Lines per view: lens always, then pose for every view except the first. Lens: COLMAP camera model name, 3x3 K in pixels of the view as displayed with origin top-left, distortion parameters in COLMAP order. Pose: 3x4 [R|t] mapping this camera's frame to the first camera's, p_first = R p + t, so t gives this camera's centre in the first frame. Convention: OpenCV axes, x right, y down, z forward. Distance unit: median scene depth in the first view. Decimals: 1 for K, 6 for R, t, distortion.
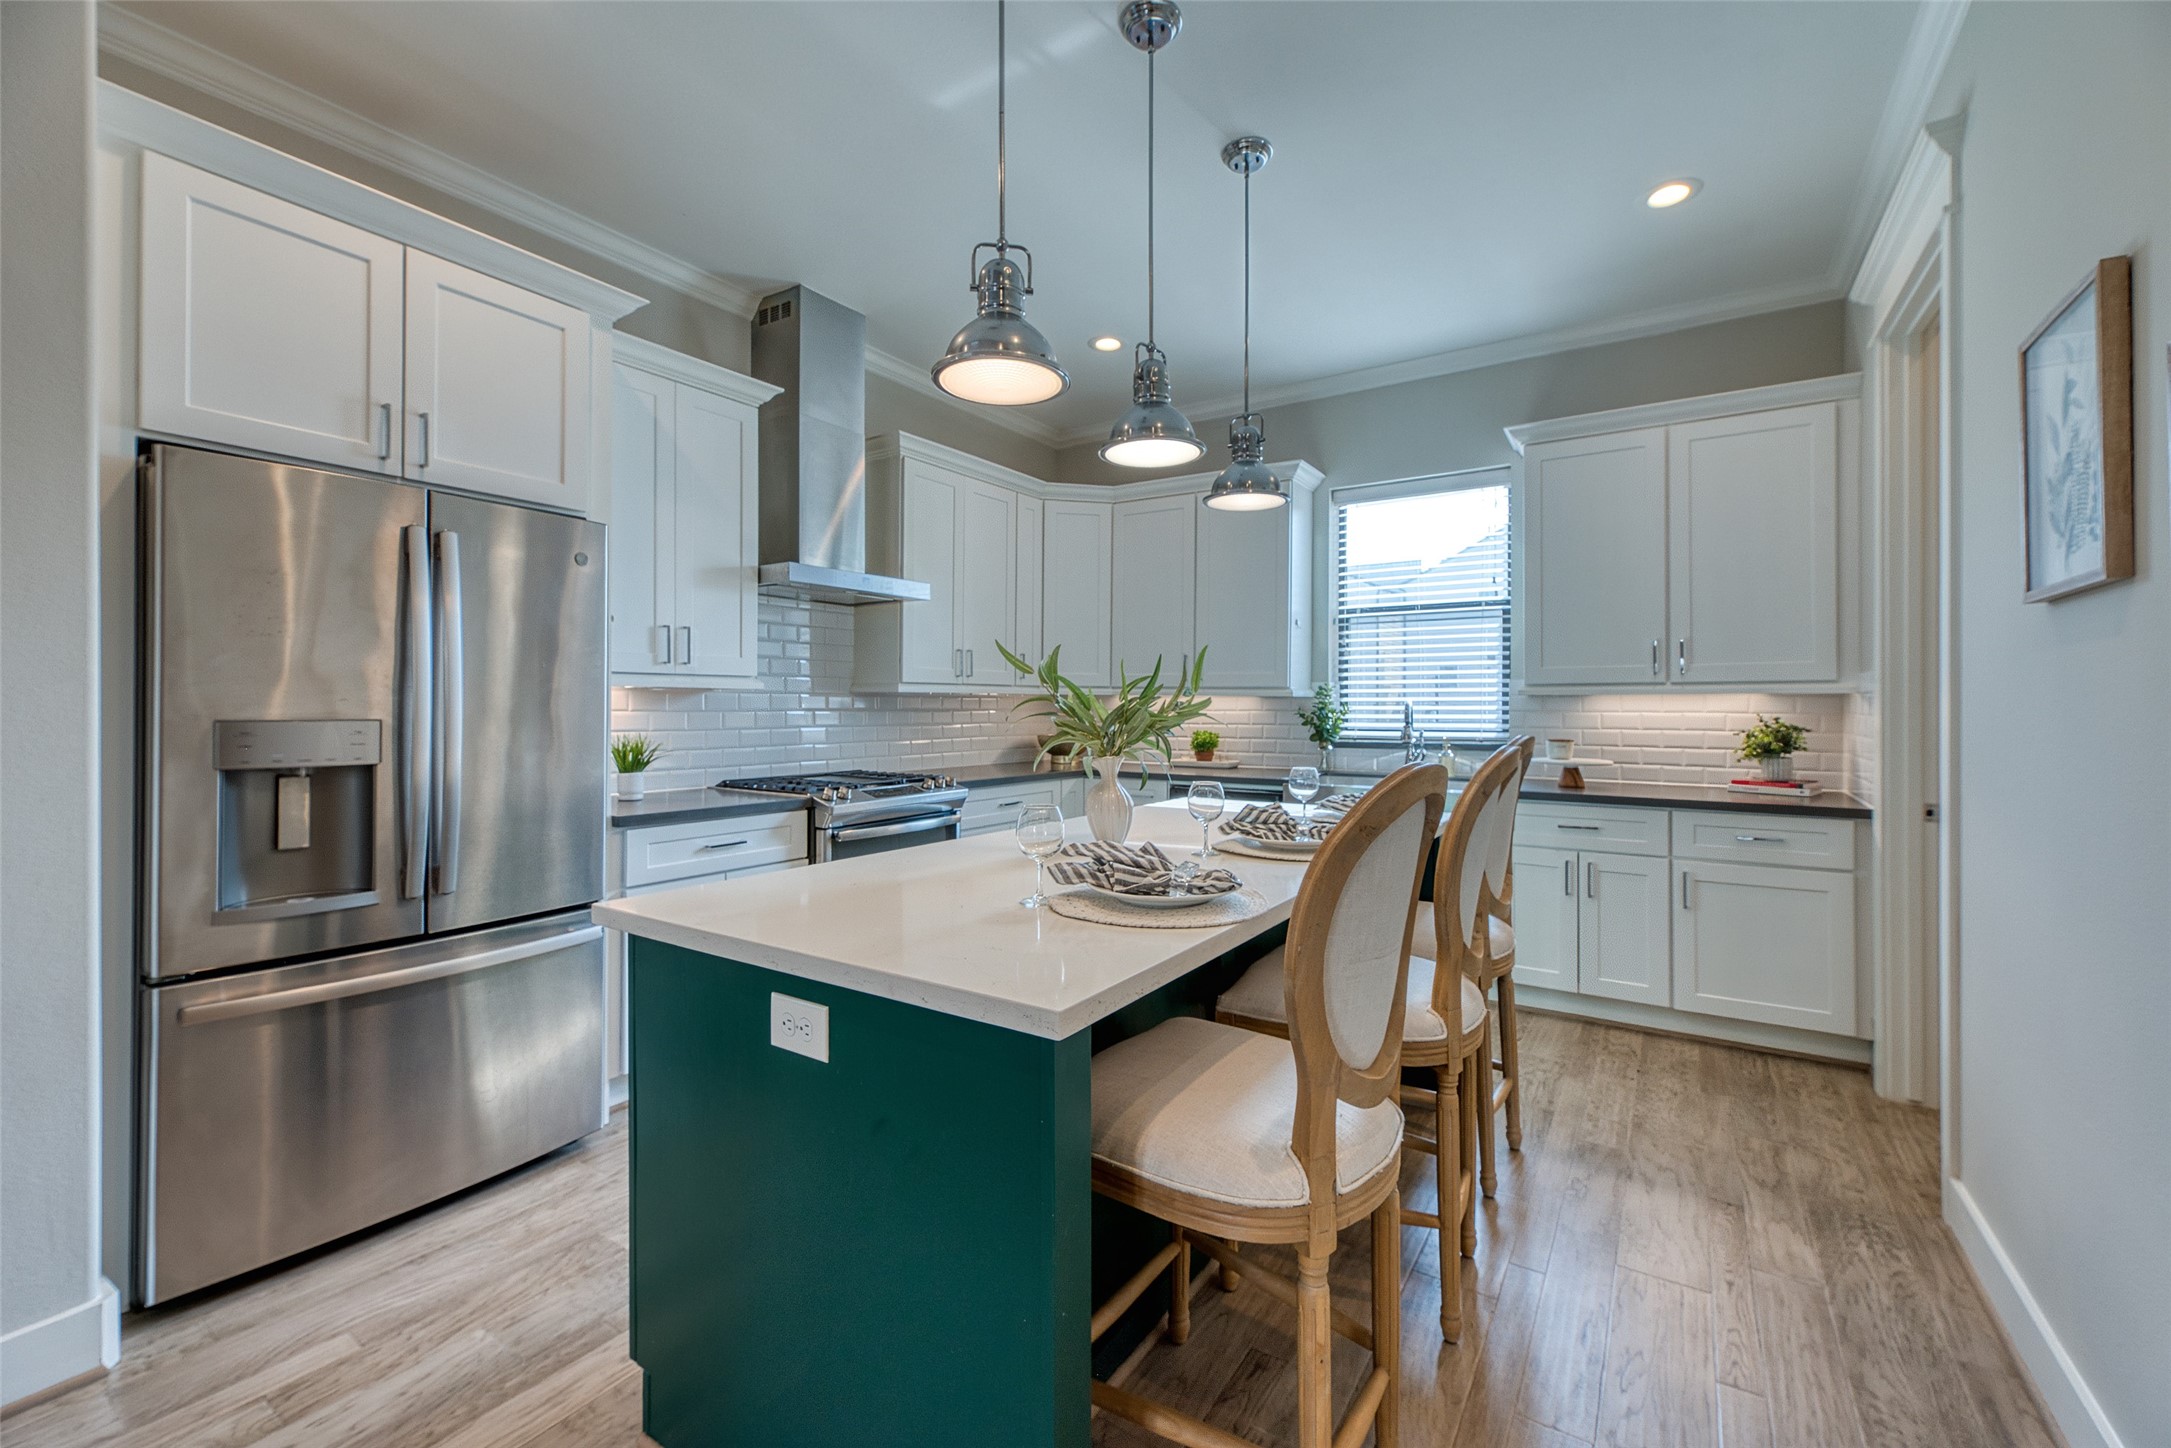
lens RADIAL K [[885.2, 0, 1080.7], [0, 885.2, 694.9], [0, 0, 1]] dist [0.000100, 0.000076]
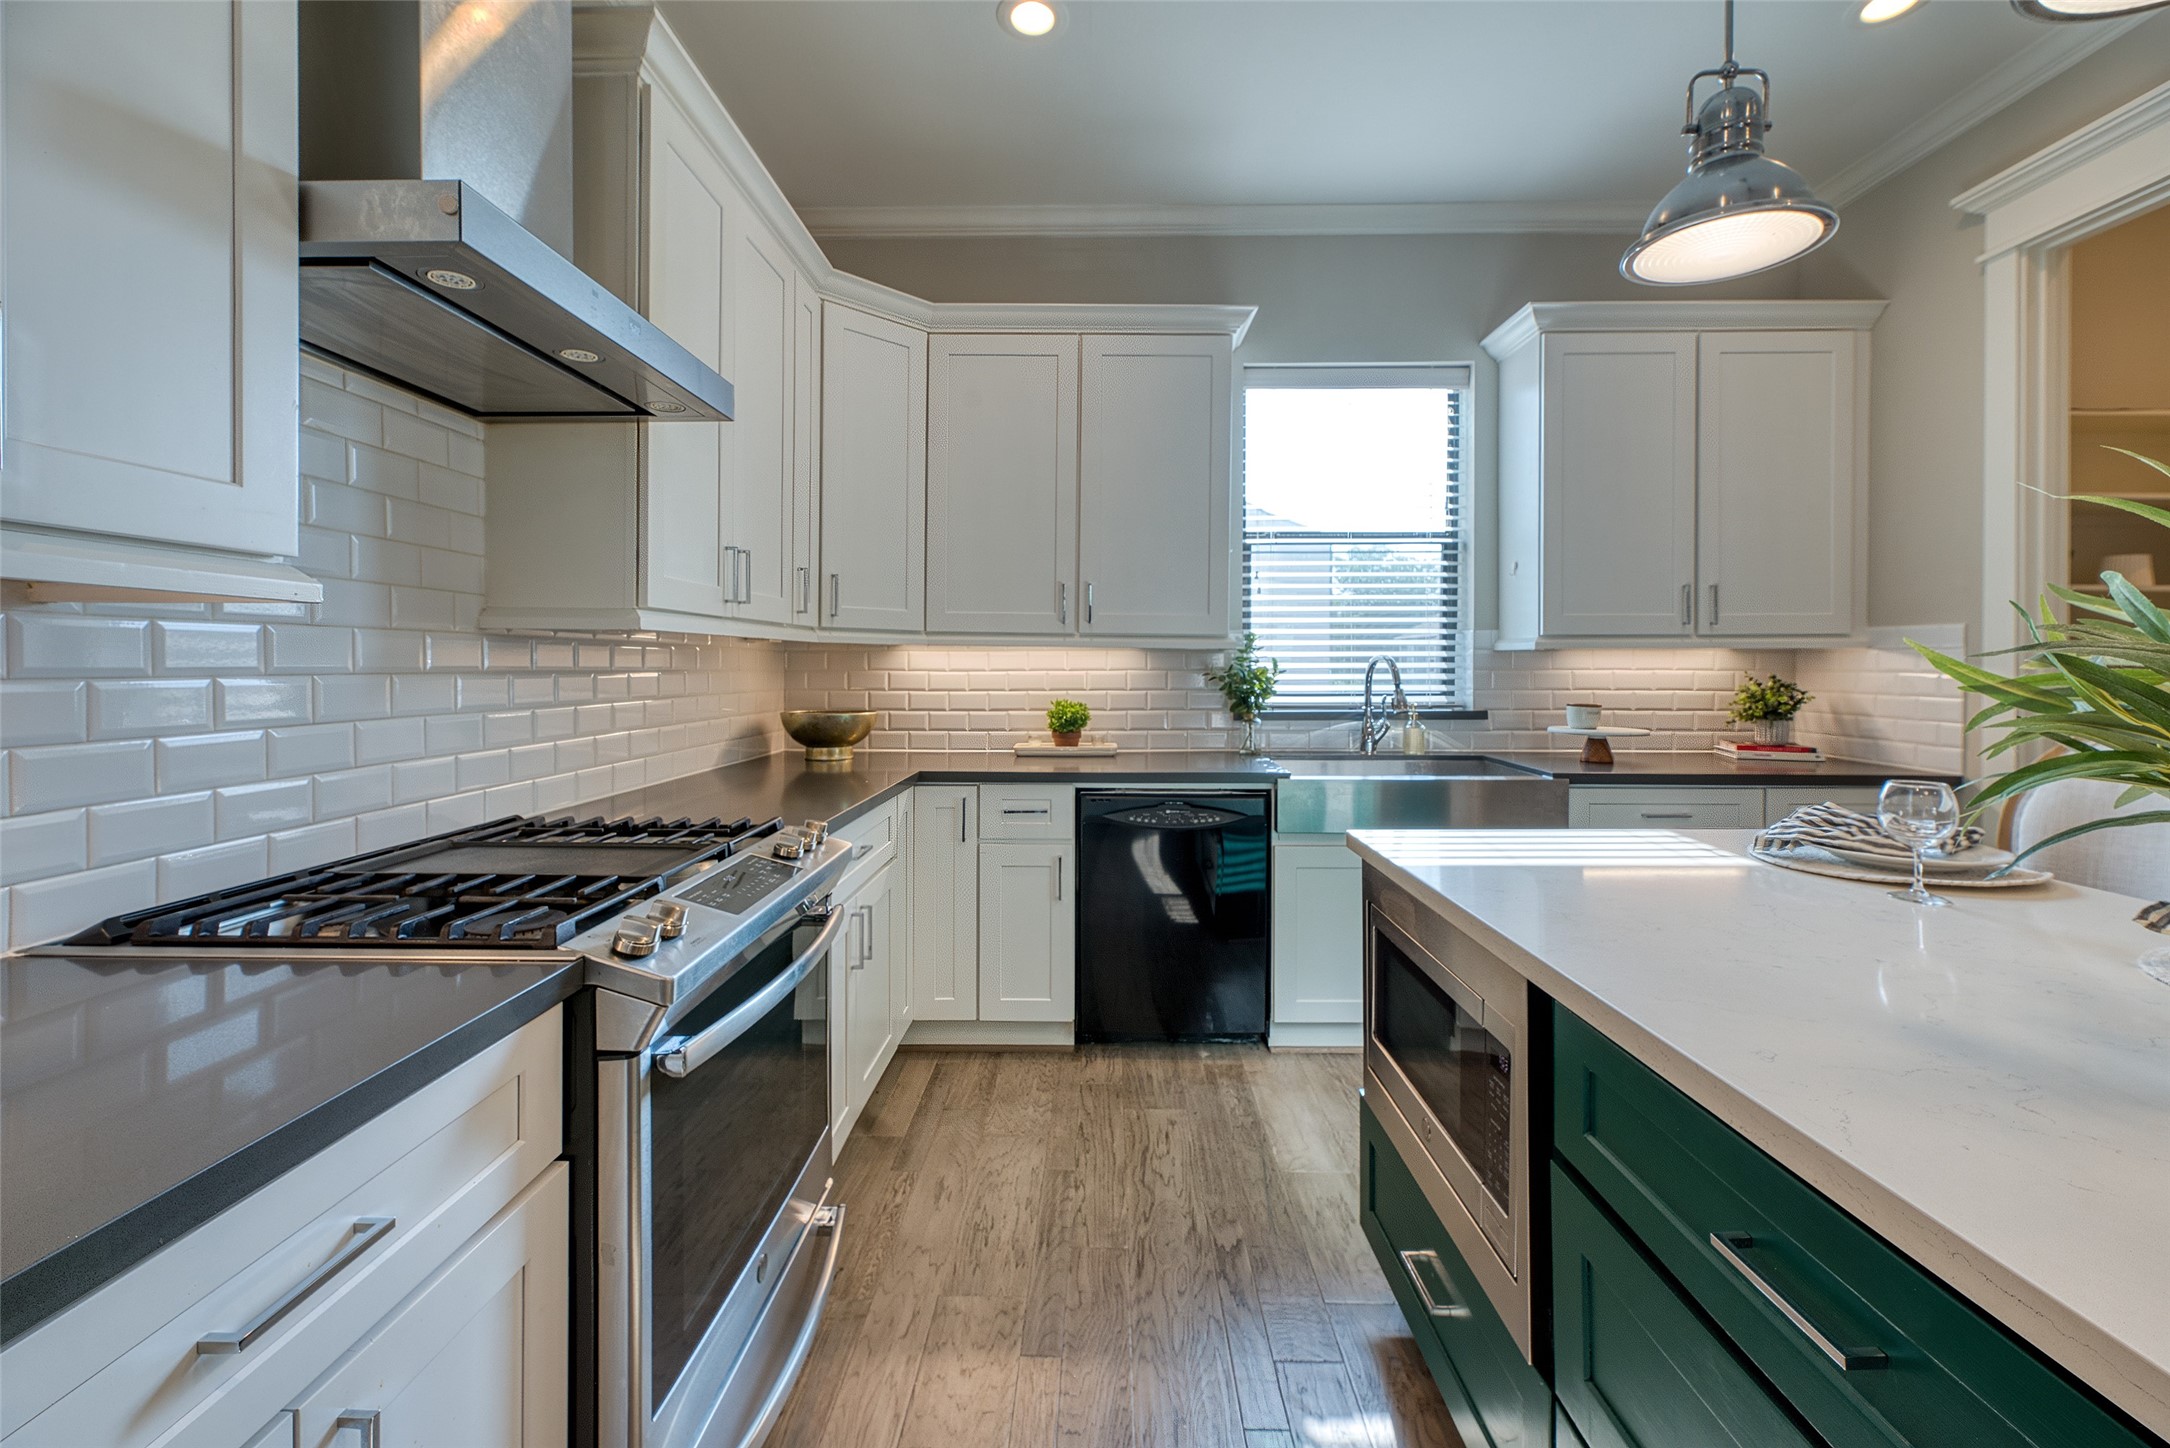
lens RADIAL K [[904.2, 0, 1091.0], [0, 904.2, 663.7], [0, 0, 1]] dist [0.002083, 0.000404]
pose [[0.839357, -0.000670, 0.543580, -0.260431], [-0.005432, 0.999939, 0.009621, 0.007727], [-0.543553, -0.011028, 0.839302, 0.513893]]
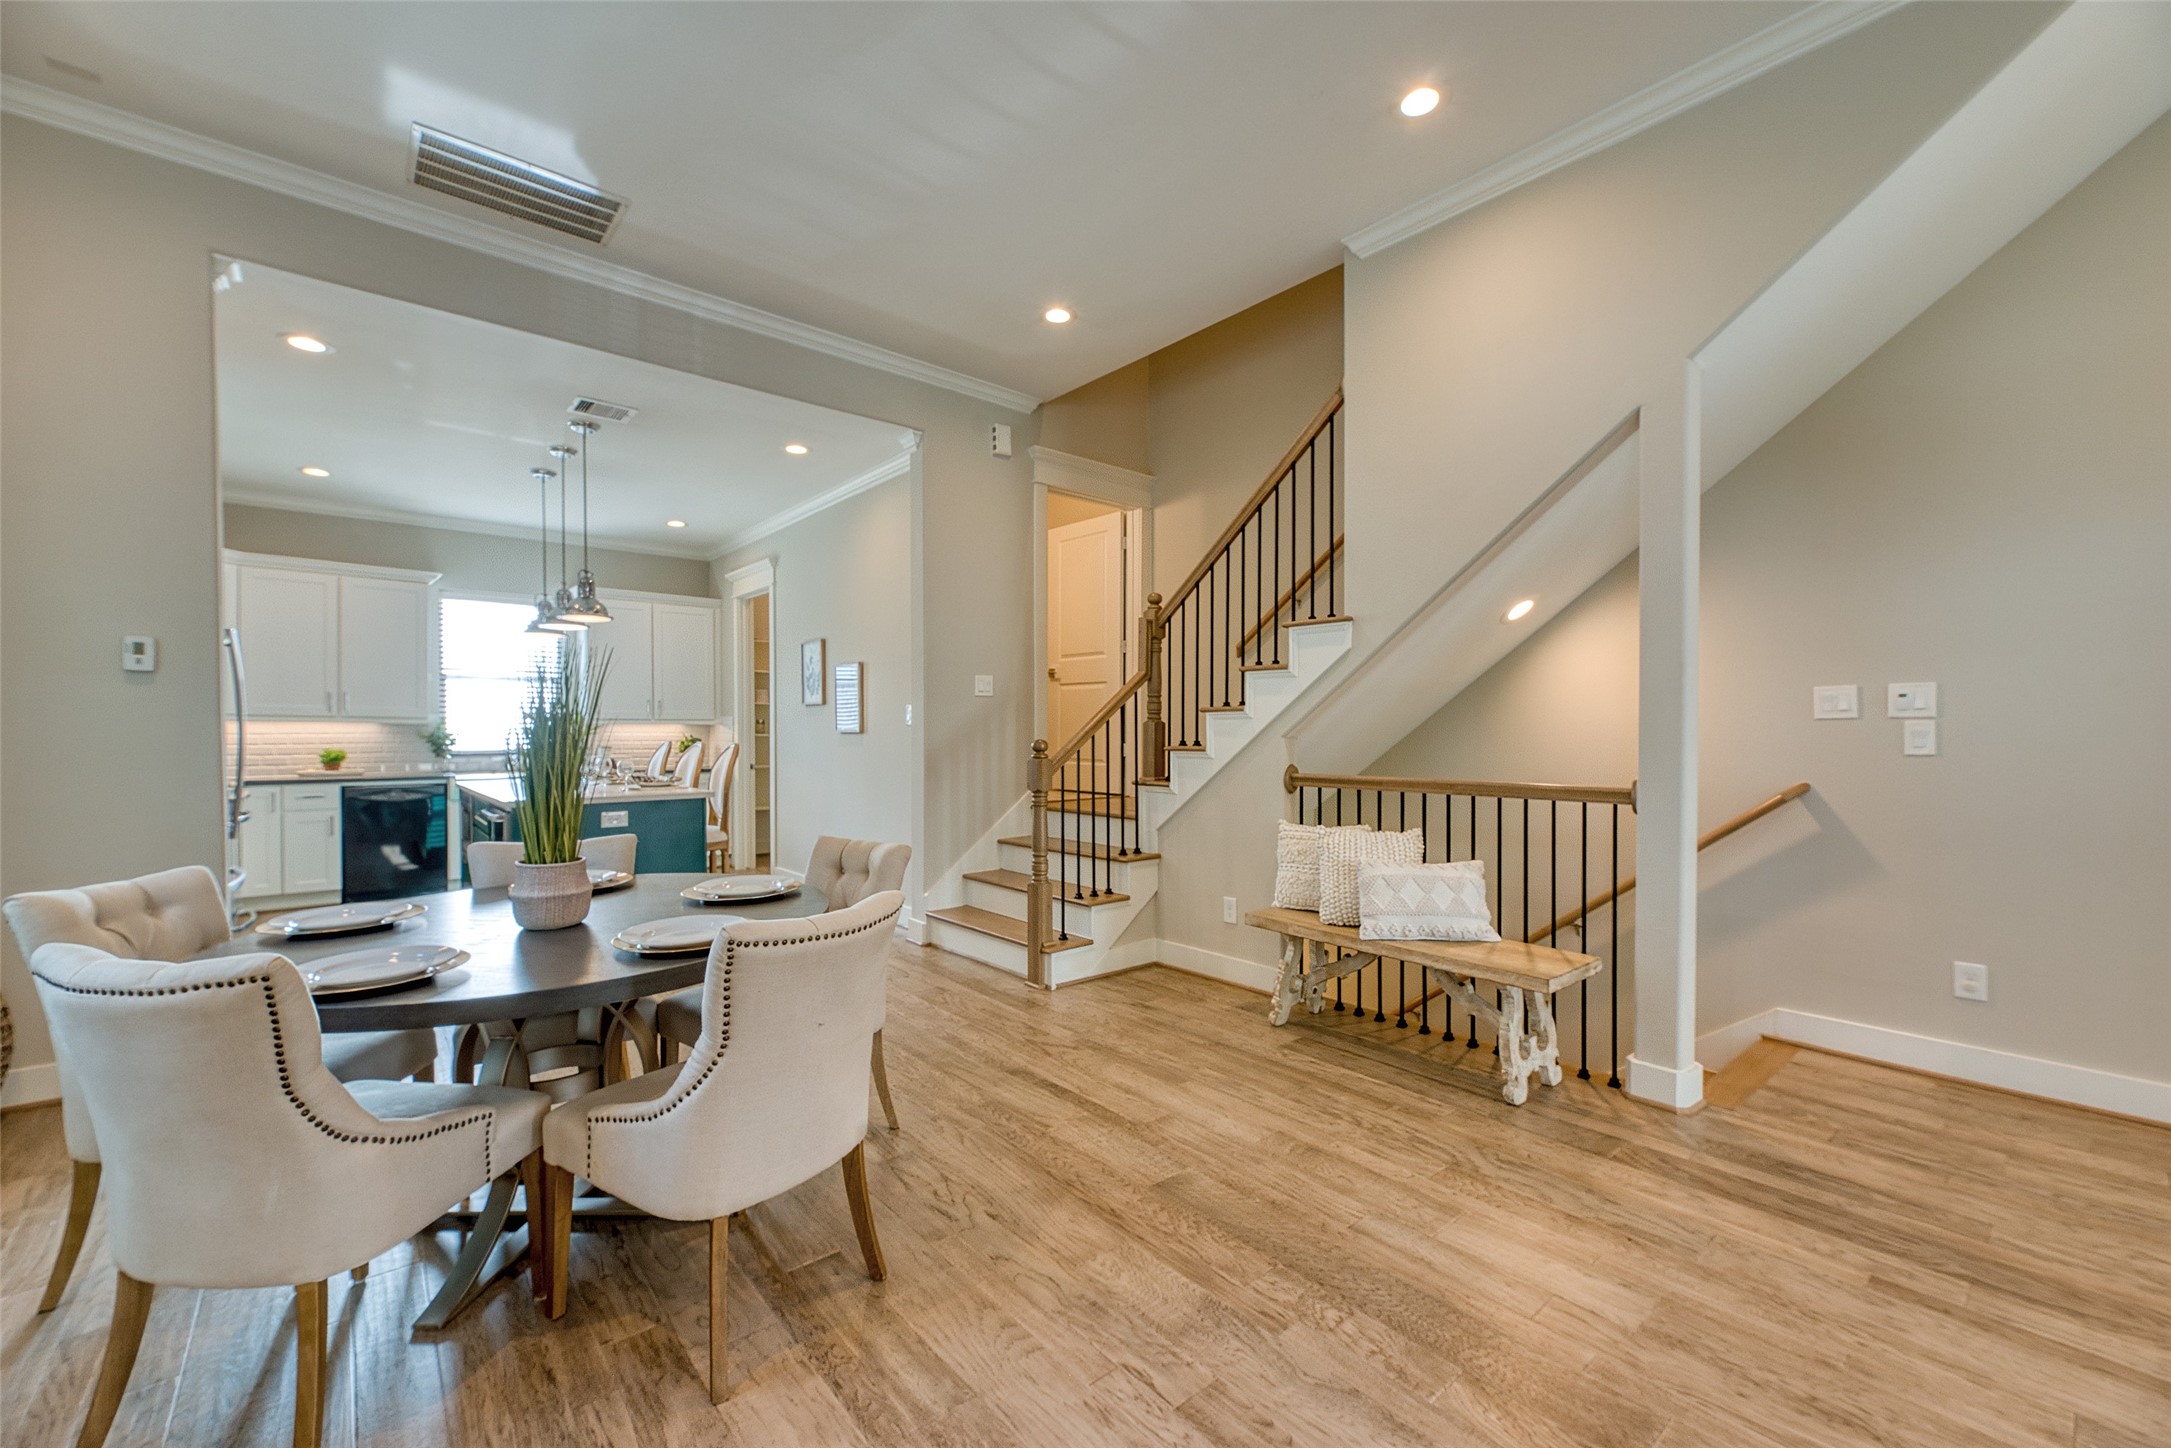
lens RADIAL K [[878.6, 0, 1083.9], [0, 878.6, 740.2], [0, 0, 1]] dist [0.001378, 0.000149]
pose [[0.265614, -0.013020, 0.963991, -1.031125], [-0.008431, 0.999839, 0.015828, -0.004176], [-0.964042, -0.012332, 0.265462, -0.559108]]
